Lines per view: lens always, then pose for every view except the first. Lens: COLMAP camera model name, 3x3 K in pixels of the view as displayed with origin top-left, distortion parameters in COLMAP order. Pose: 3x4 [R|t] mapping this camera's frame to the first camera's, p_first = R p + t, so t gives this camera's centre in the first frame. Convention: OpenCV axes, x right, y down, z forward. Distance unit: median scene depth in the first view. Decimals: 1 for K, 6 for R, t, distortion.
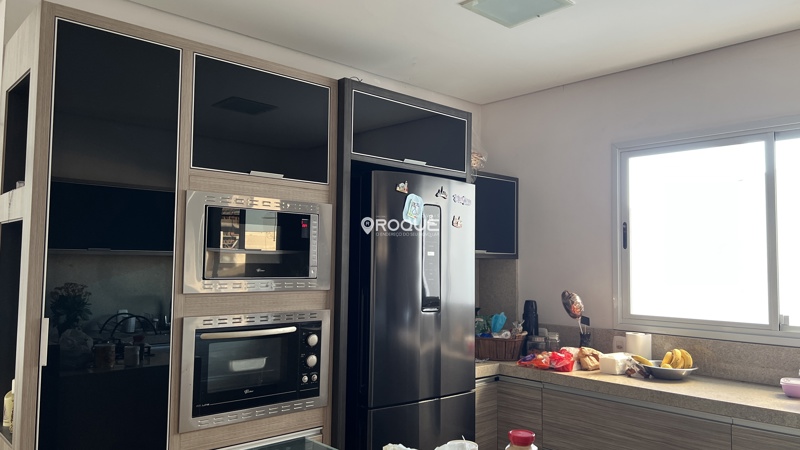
lens RADIAL K [[597.9, 0, 399.7], [0, 597.9, 227.0], [0, 0, 1]] dist [0.011634, 0.003274]
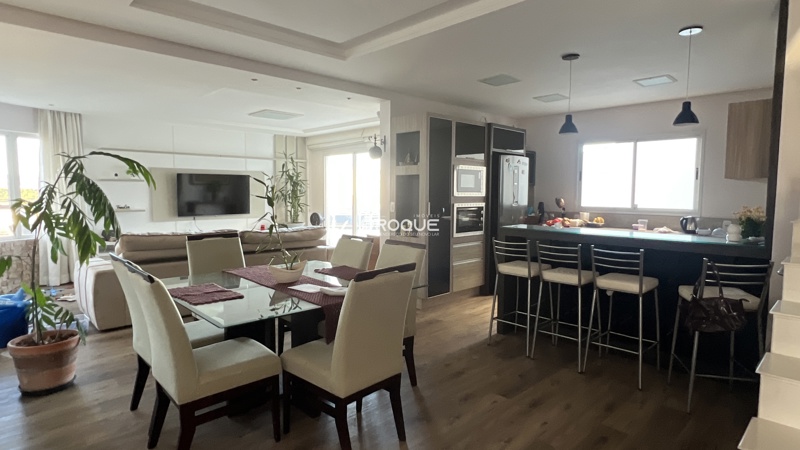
lens RADIAL K [[442.6, 0, 401.5], [0, 442.6, 225.6], [0, 0, 1]] dist [-0.002135, -0.000245]
pose [[0.999644, -0.010235, 0.024651, -0.505321], [0.006646, 0.989916, 0.141502, -0.054759], [-0.025851, -0.141288, 0.989631, -1.017884]]
